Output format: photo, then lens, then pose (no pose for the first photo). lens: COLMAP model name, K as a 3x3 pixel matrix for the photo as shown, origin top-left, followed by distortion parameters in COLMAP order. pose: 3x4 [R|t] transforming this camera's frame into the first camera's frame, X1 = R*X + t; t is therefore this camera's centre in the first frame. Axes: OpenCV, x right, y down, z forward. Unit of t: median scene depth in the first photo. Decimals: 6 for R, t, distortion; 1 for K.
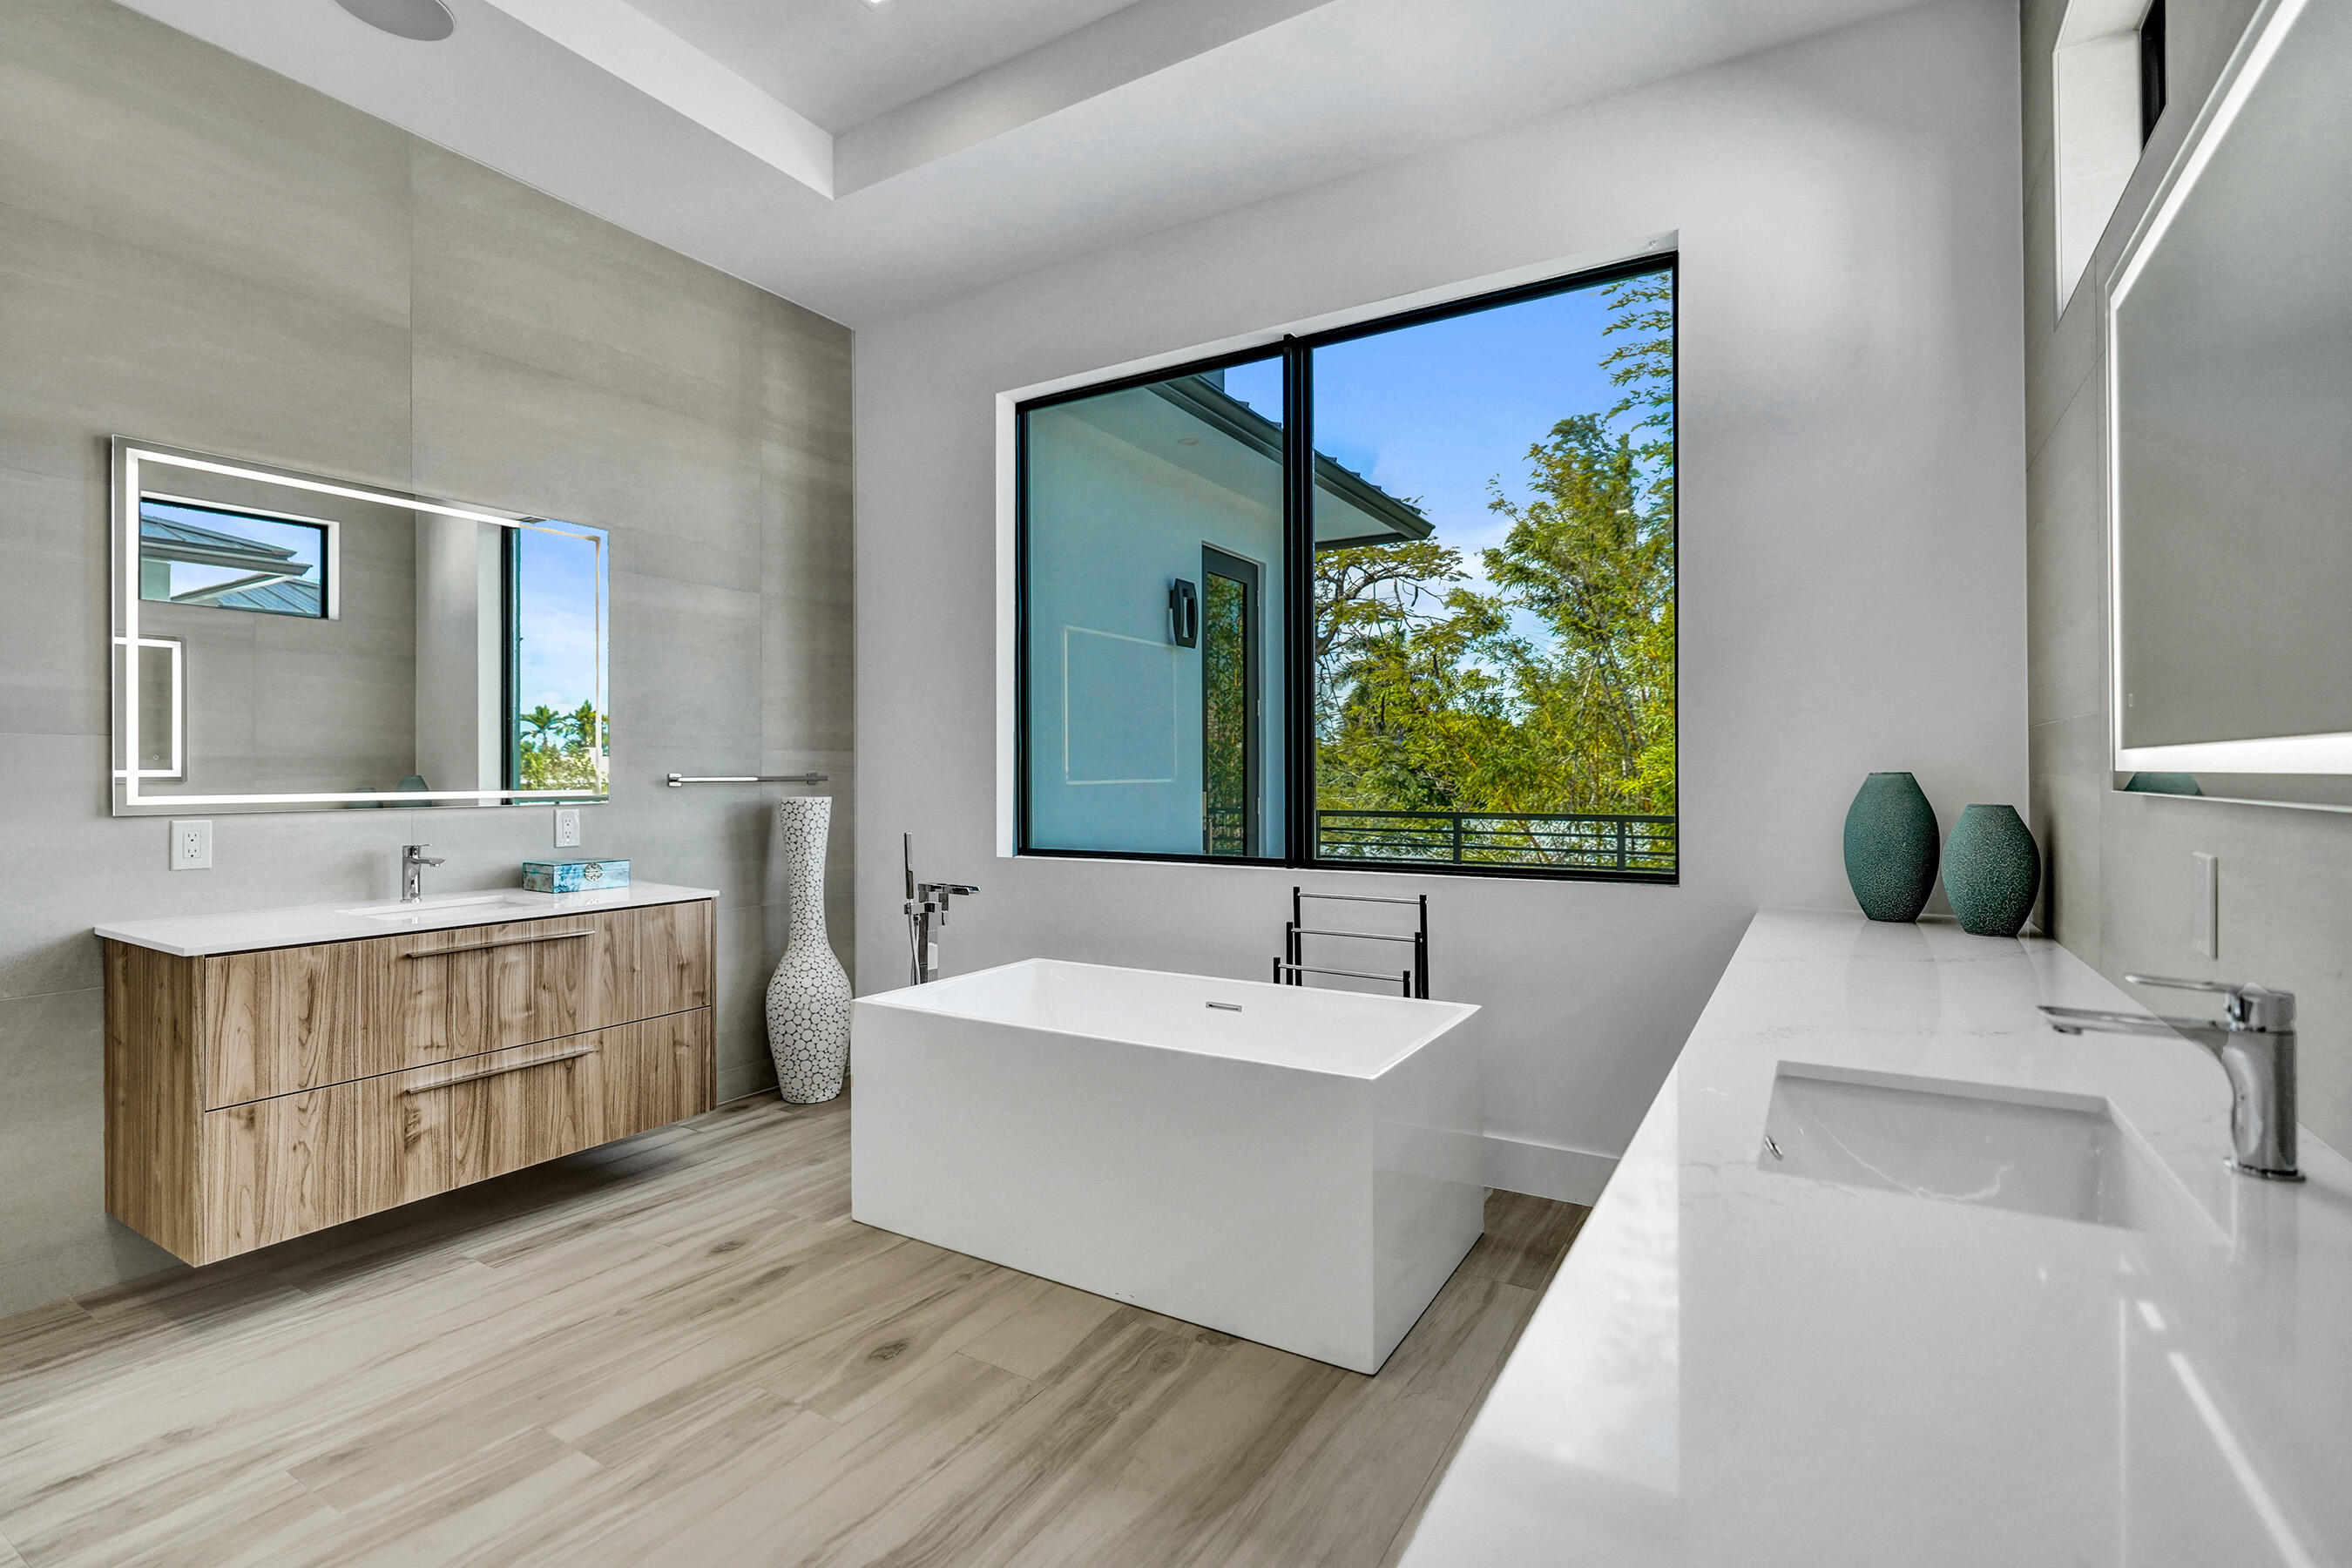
lens RADIAL K [[1083.7, 0, 1187.2], [0, 1083.7, 775.3], [0, 0, 1]] dist [-0.021771, 0.006689]
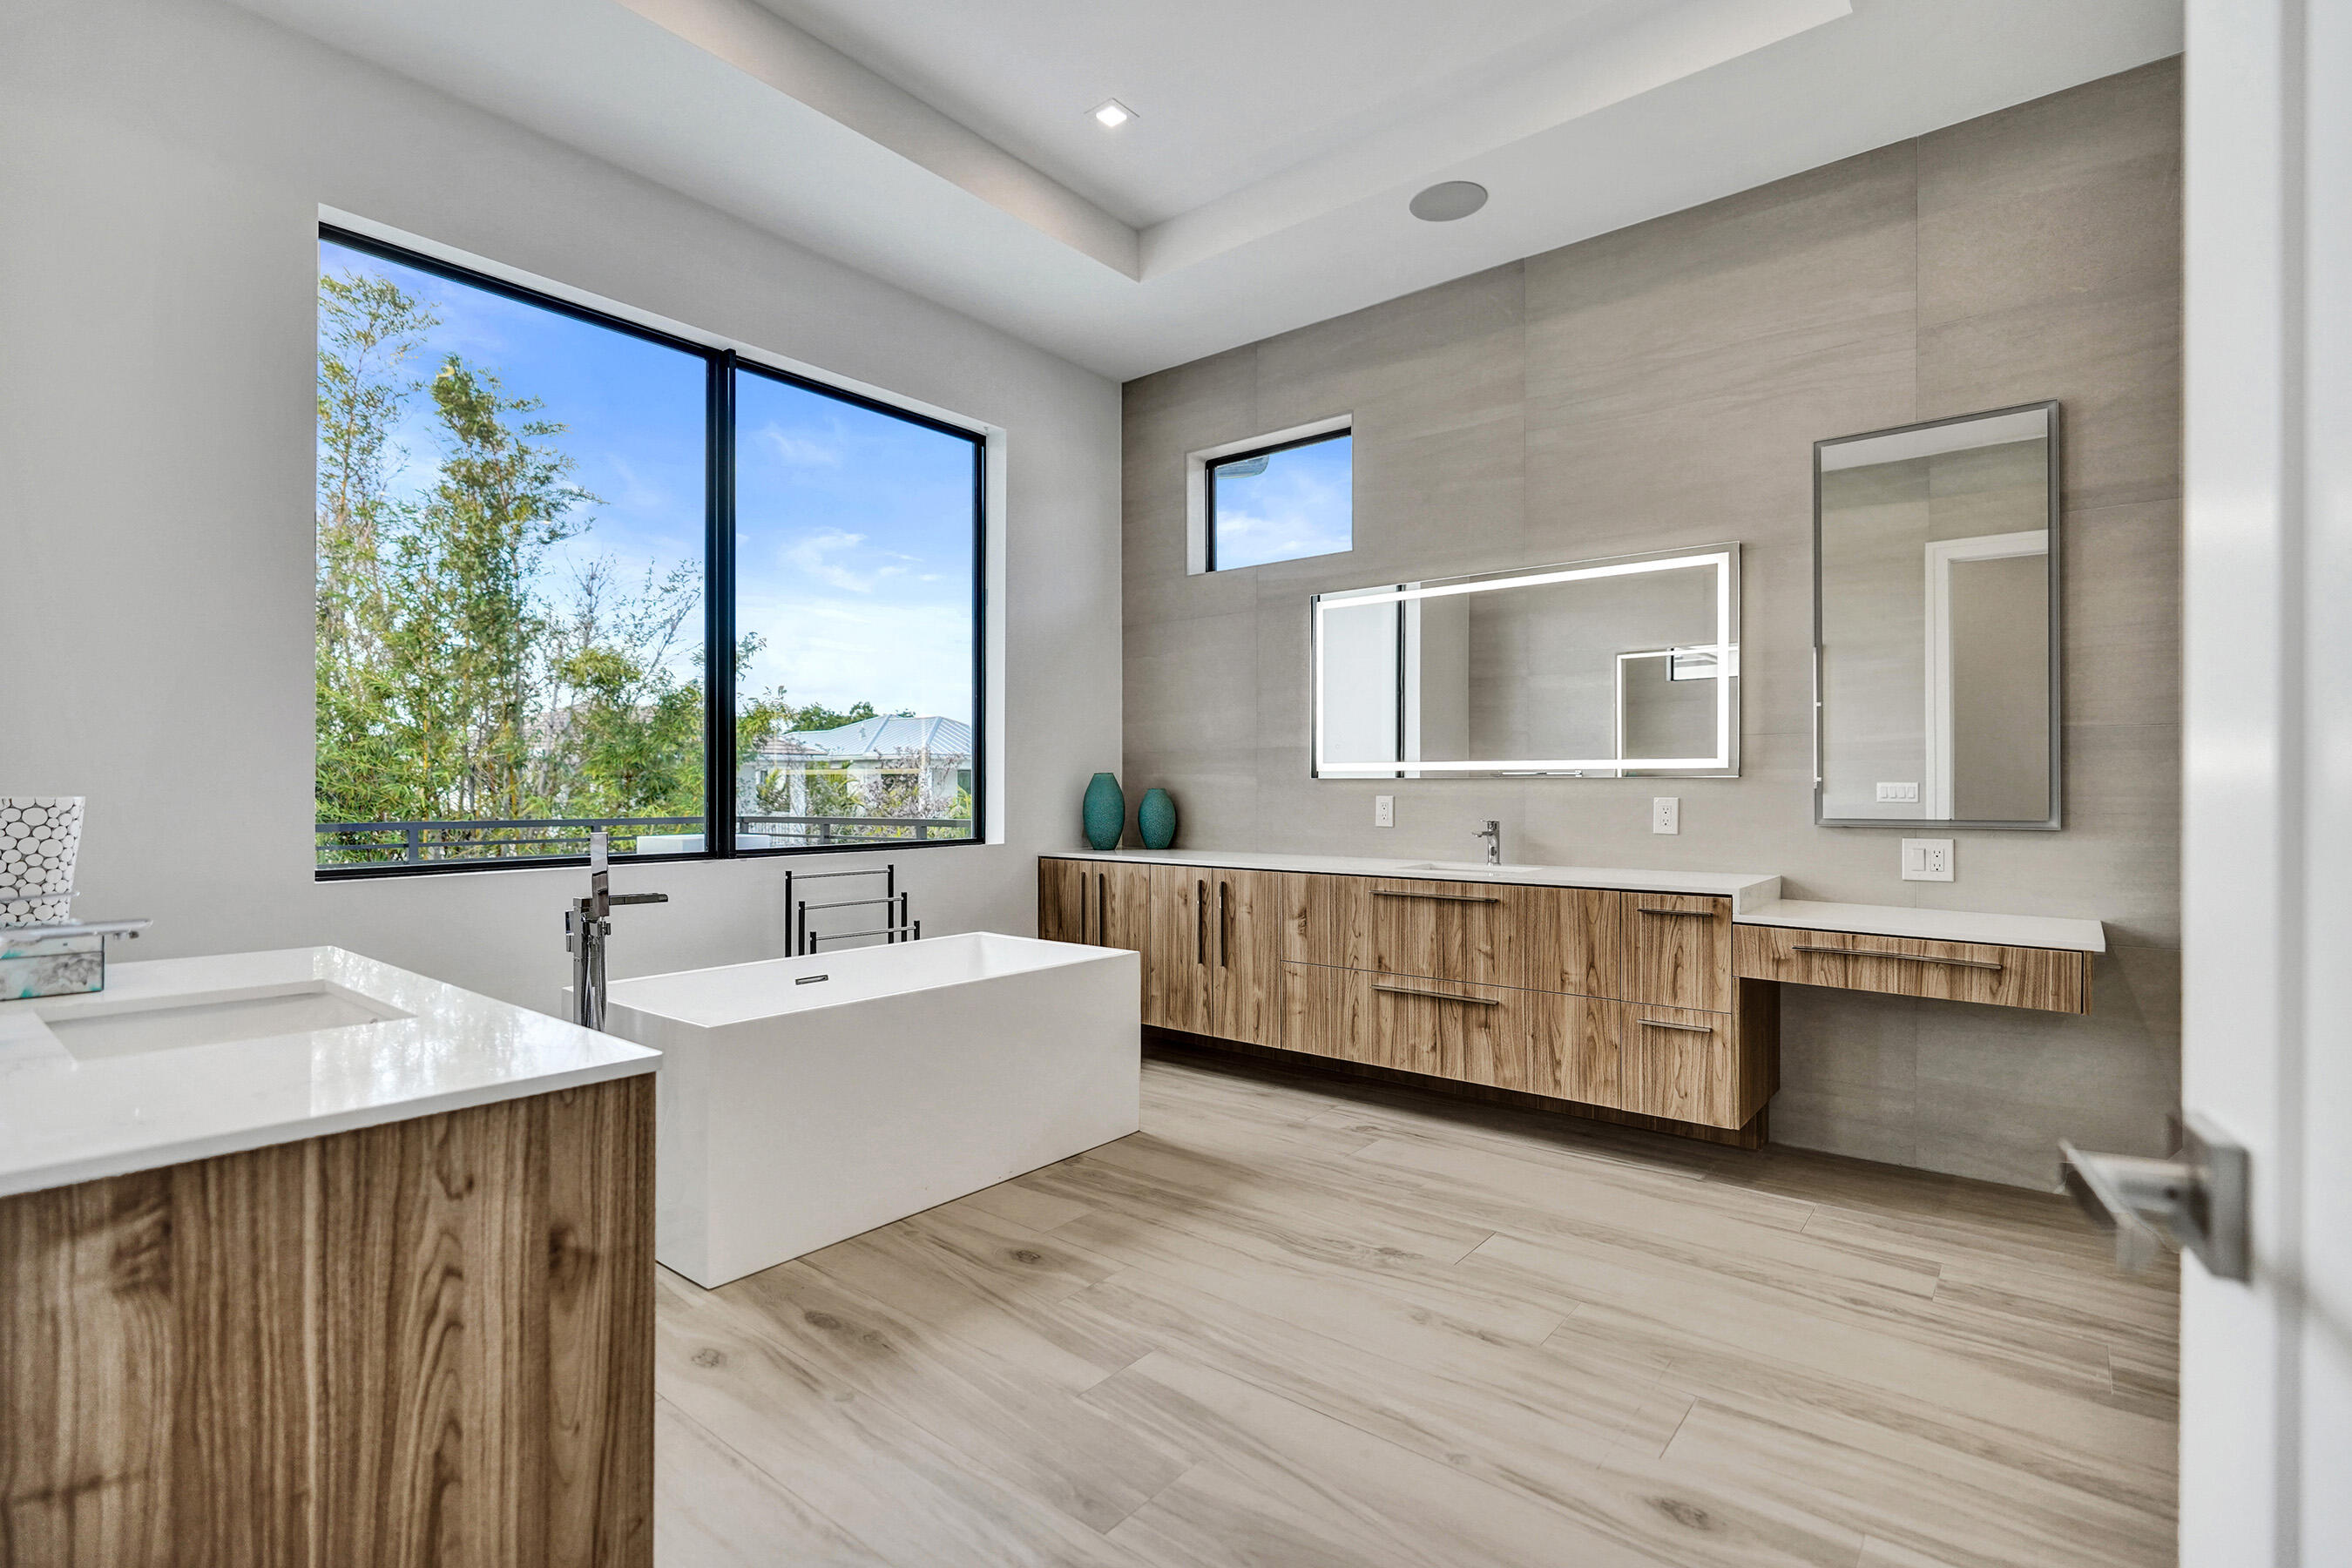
lens RADIAL K [[1083.7, 0, 1197.4], [0, 1083.7, 783.7], [0, 0, 1]] dist [-0.021771, 0.006689]
pose [[0.126396, 0.005643, 0.991964, -1.314881], [0.001919, 0.999981, -0.005933, 0.030443], [-0.991978, 0.002653, 0.126383, 0.624036]]
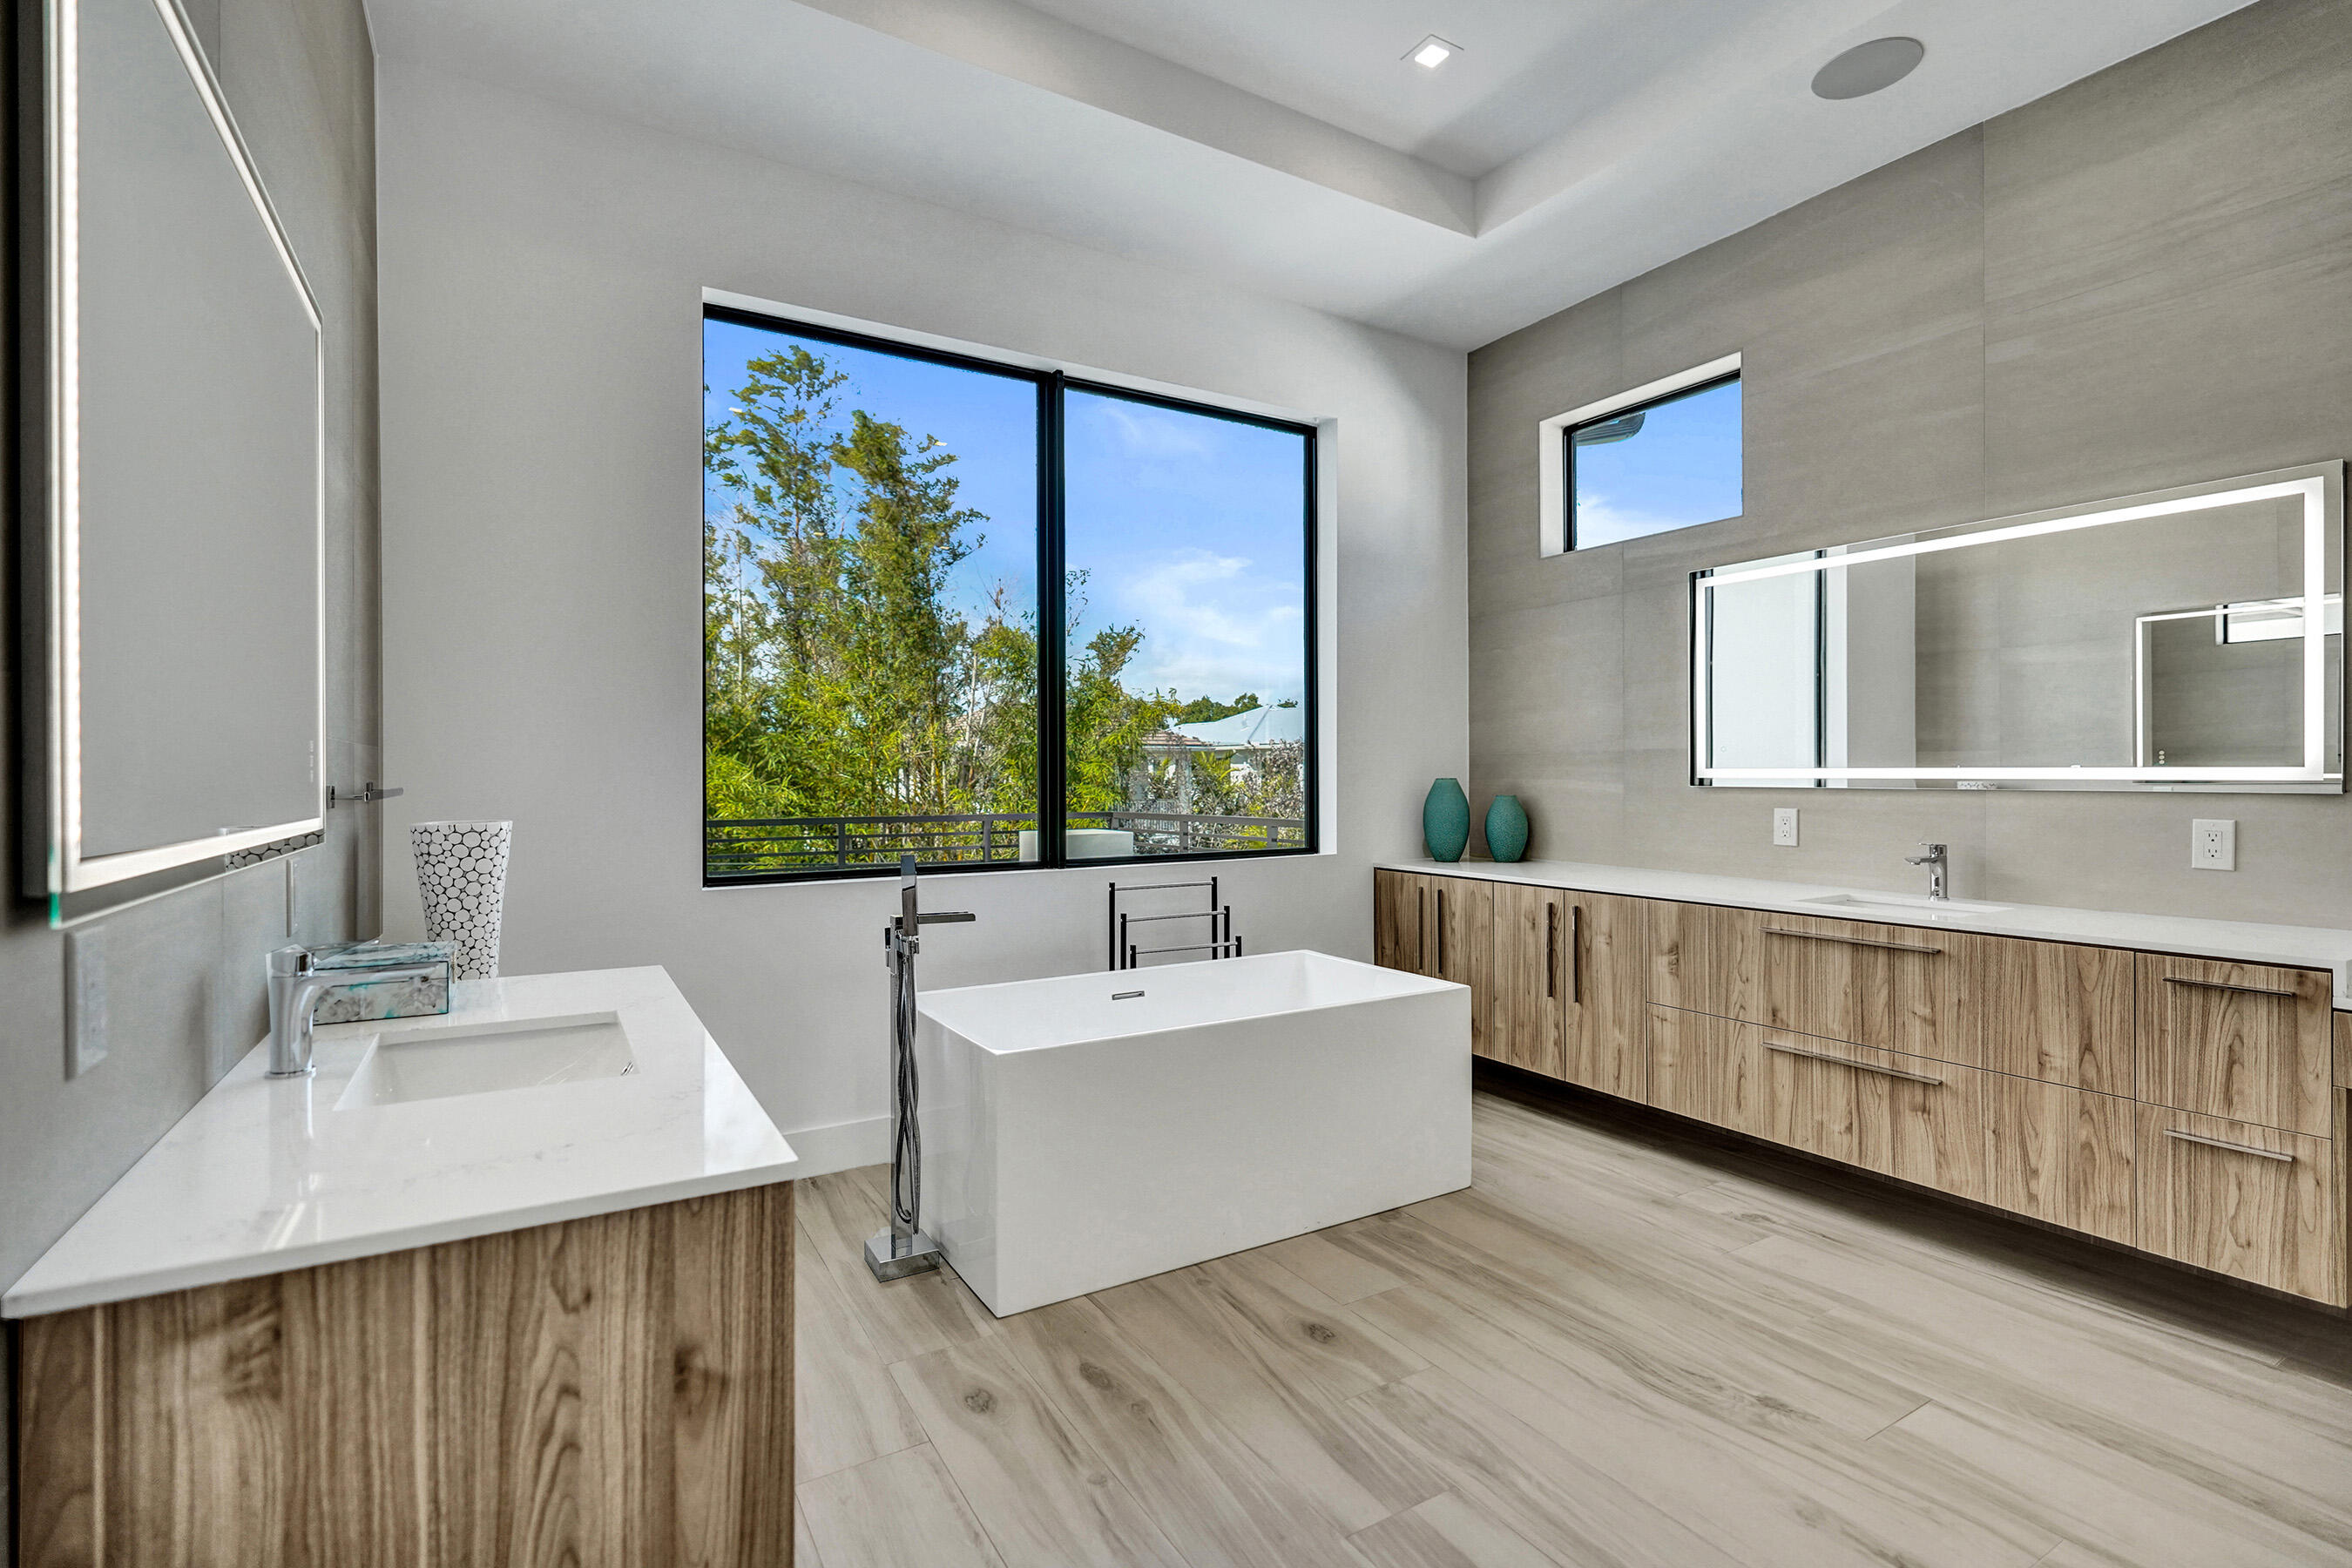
lens RADIAL K [[1083.7, 0, 1181.4], [0, 1083.7, 772.0], [0, 0, 1]] dist [-0.021771, 0.006689]
pose [[0.467034, 0.004069, 0.884230, -1.183872], [0.002054, 0.999982, -0.005686, -0.004609], [-0.884237, 0.004472, 0.467017, 0.584697]]
